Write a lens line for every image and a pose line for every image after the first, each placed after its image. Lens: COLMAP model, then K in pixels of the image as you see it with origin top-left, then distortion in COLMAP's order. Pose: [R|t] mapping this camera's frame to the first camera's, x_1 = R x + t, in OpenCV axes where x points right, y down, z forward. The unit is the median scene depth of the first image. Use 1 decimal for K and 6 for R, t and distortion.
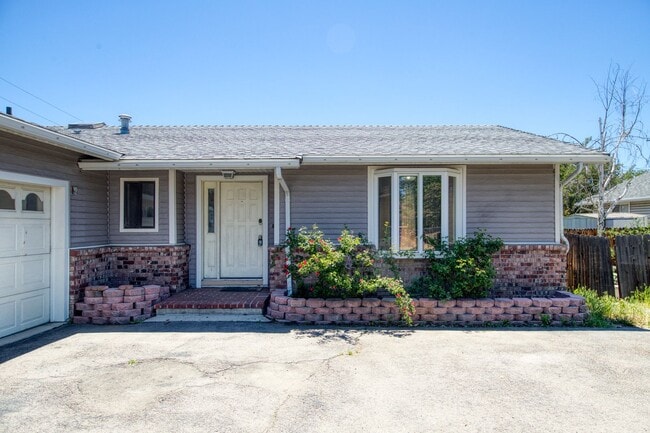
lens RADIAL K [[418.5, 0, 337.9], [0, 418.5, 227.6], [0, 0, 1]] dist [0.004621, 0.000325]
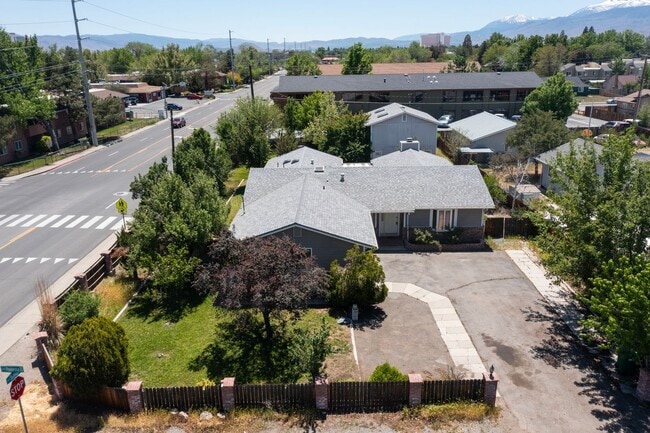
lens RADIAL K [[516.9, 0, 325.0], [0, 516.9, 216.5], [0, 0, 1]] dist [-0.003601, -0.001209]
pose [[0.999801, -0.003218, -0.019680, -0.810000], [0.009337, 0.947559, 0.319445, -1.617268], [0.017620, -0.319565, 0.947400, -3.525251]]
